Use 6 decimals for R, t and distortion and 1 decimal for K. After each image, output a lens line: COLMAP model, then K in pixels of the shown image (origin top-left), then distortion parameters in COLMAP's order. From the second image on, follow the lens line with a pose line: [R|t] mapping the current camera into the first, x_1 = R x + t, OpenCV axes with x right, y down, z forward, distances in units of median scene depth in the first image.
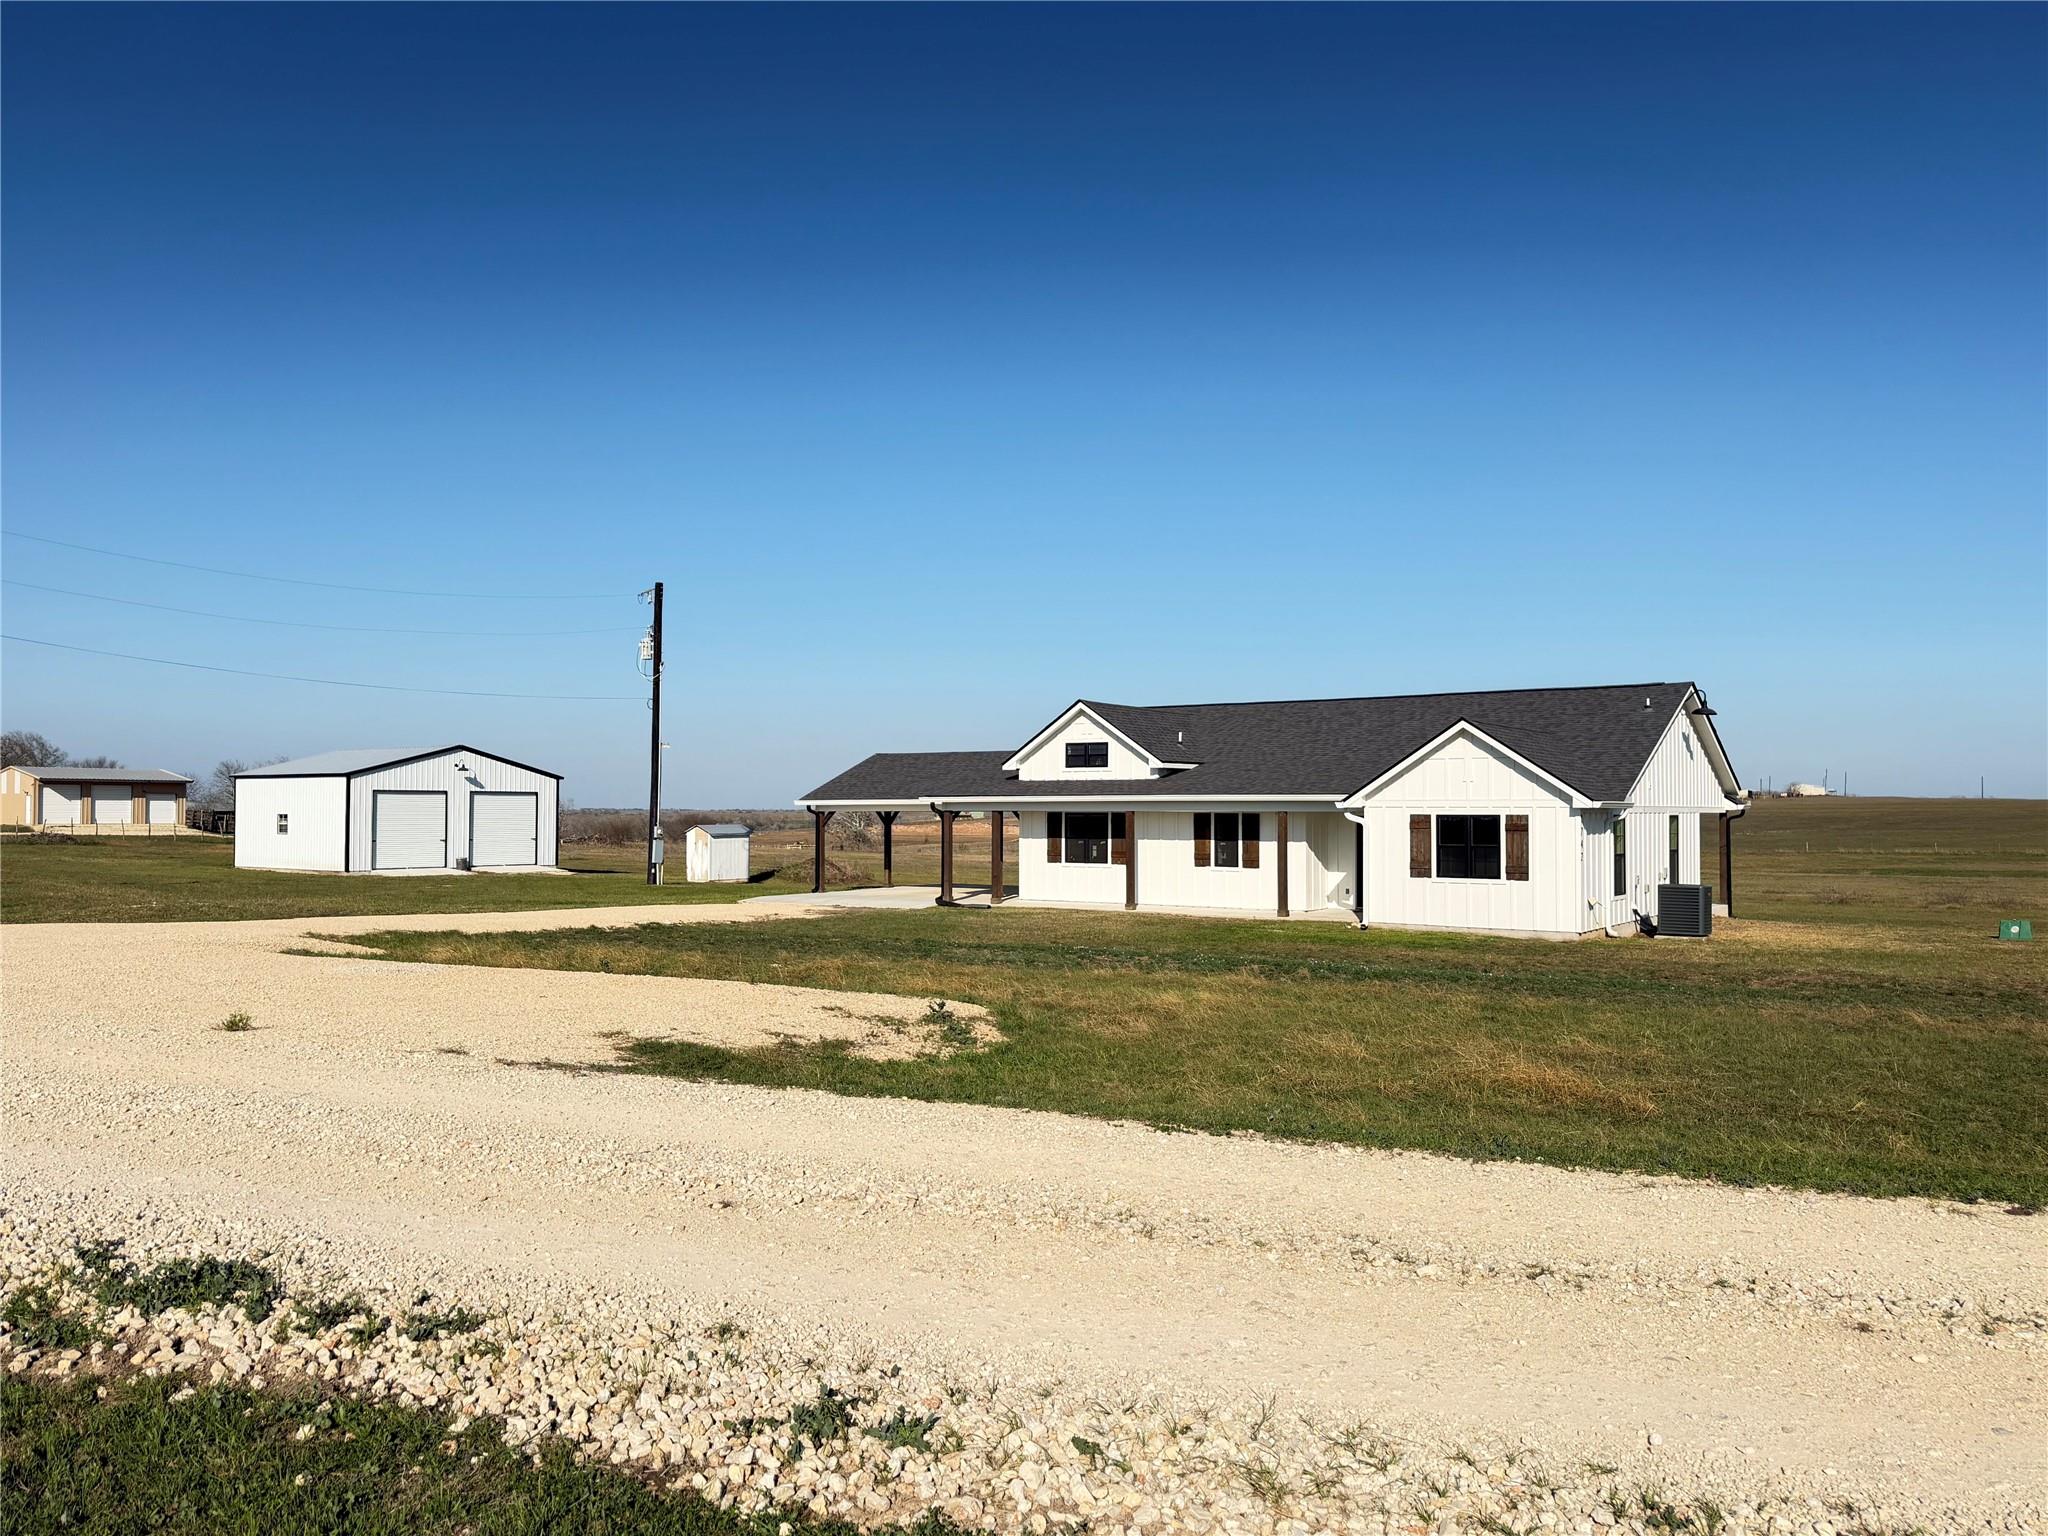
lens RADIAL K [[1524.8, 0, 1029.2], [0, 1524.8, 766.8], [0, 0, 1]] dist [0.006969, -0.000165]
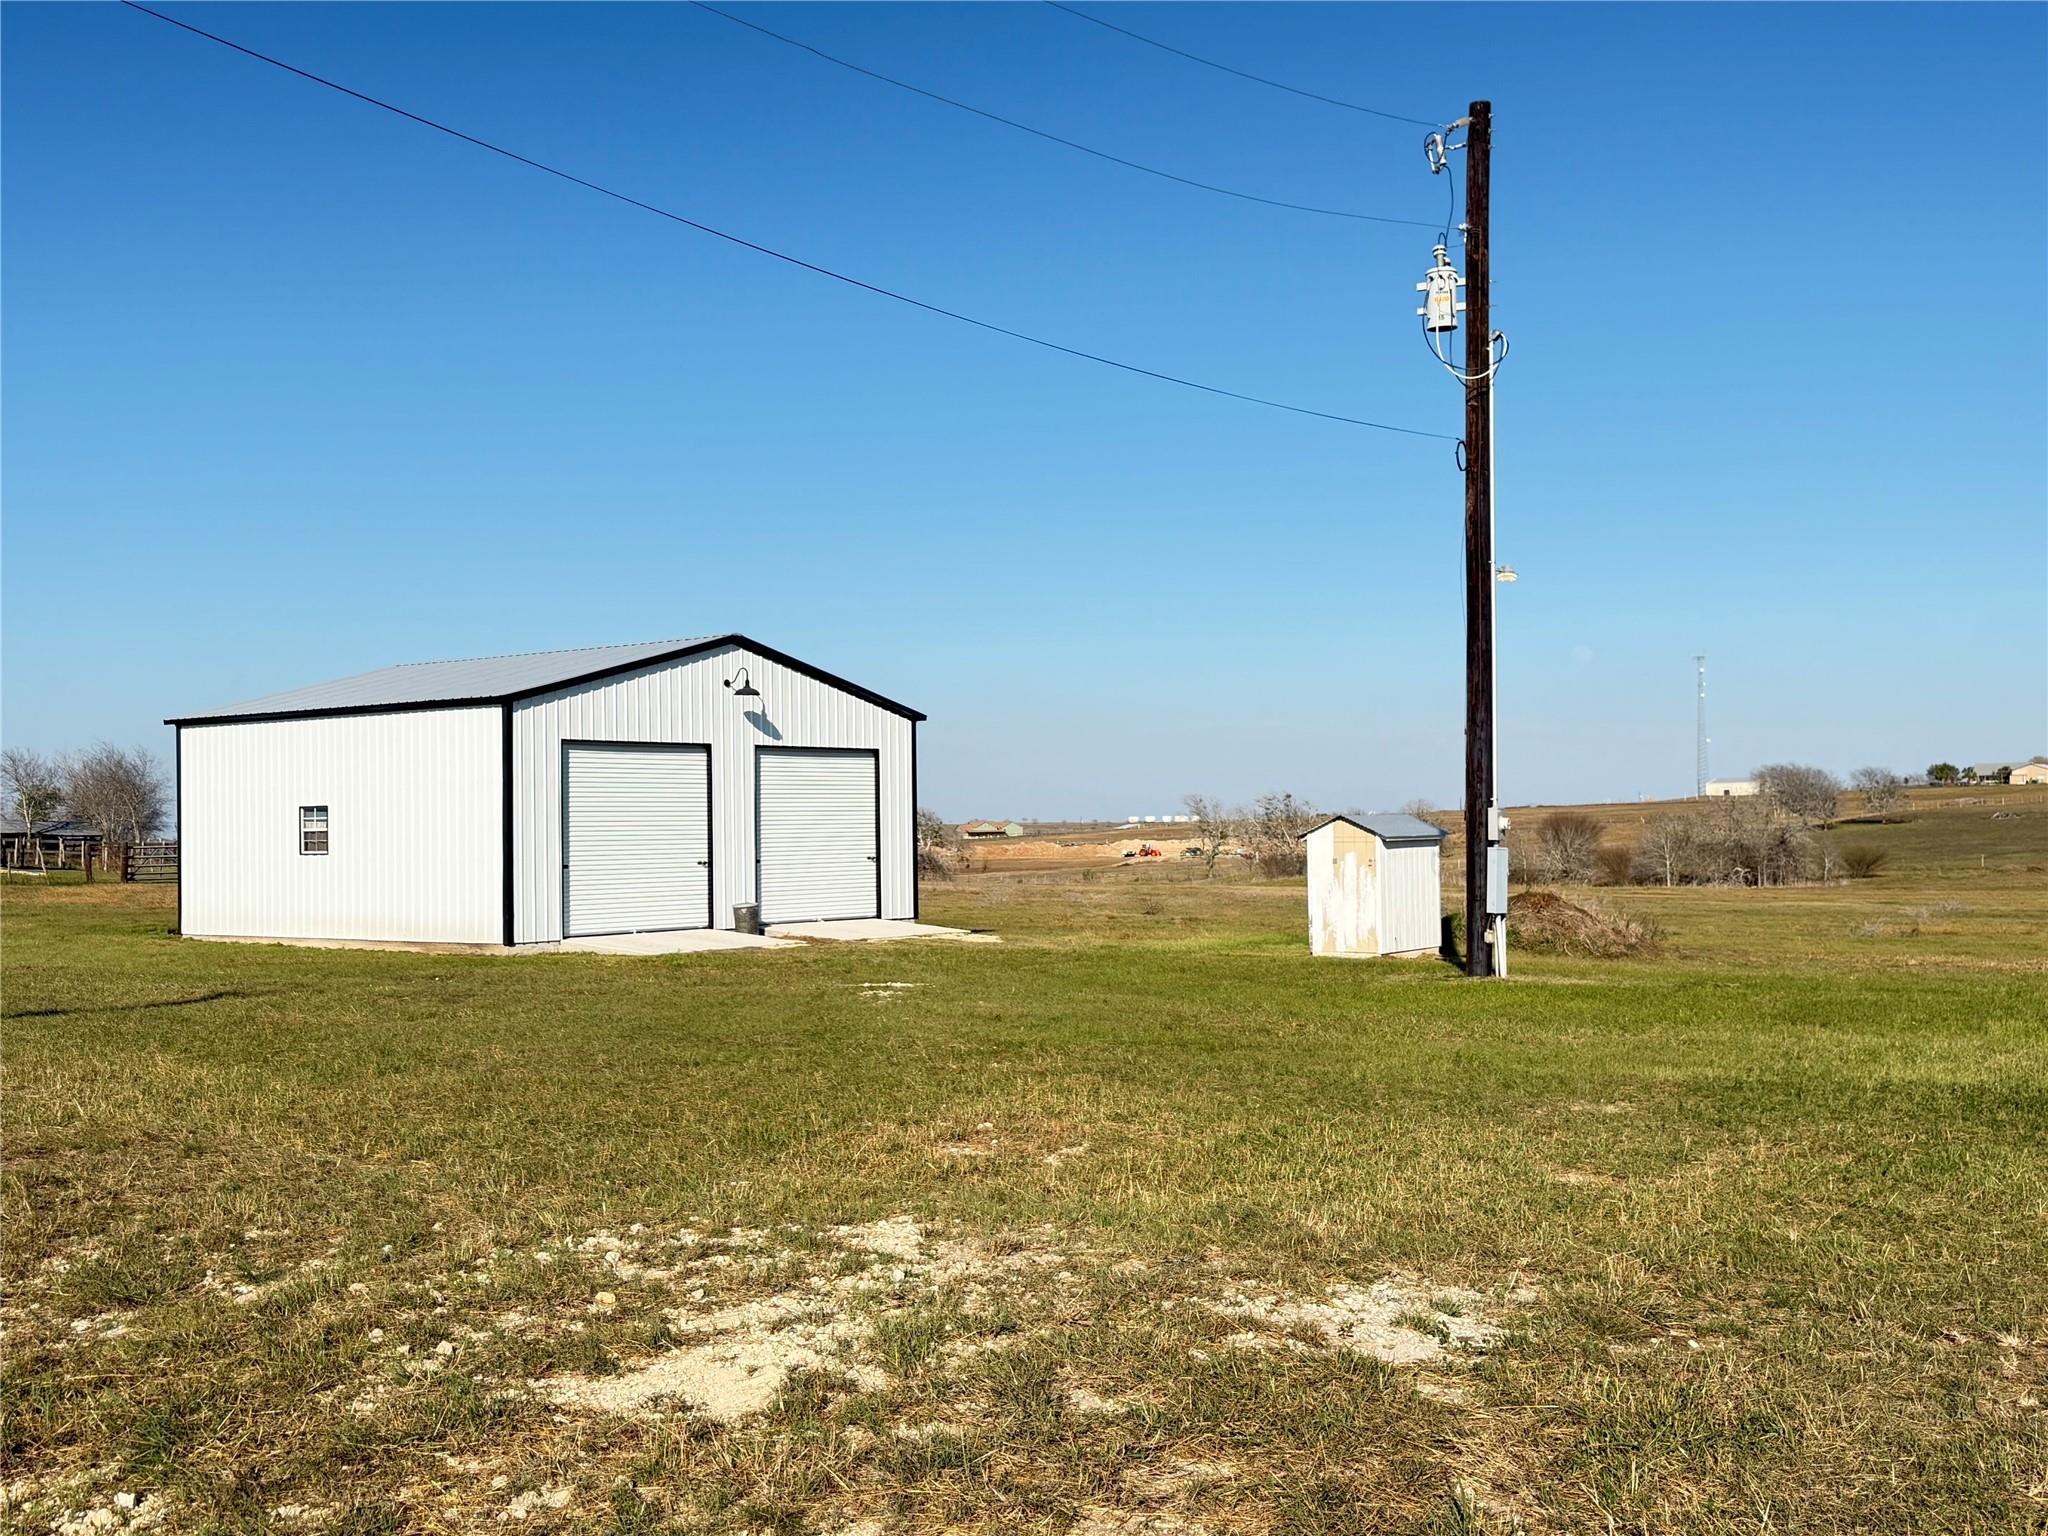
lens RADIAL K [[2192.3, 0, 1019.6], [0, 2192.3, 765.2], [0, 0, 1]] dist [0.126830, 0.000000]
pose [[0.998890, -0.016226, -0.044226, -0.271506], [0.016285, 0.999867, 0.000960, 0.022439], [0.044204, -0.001680, 0.999021, 0.407482]]
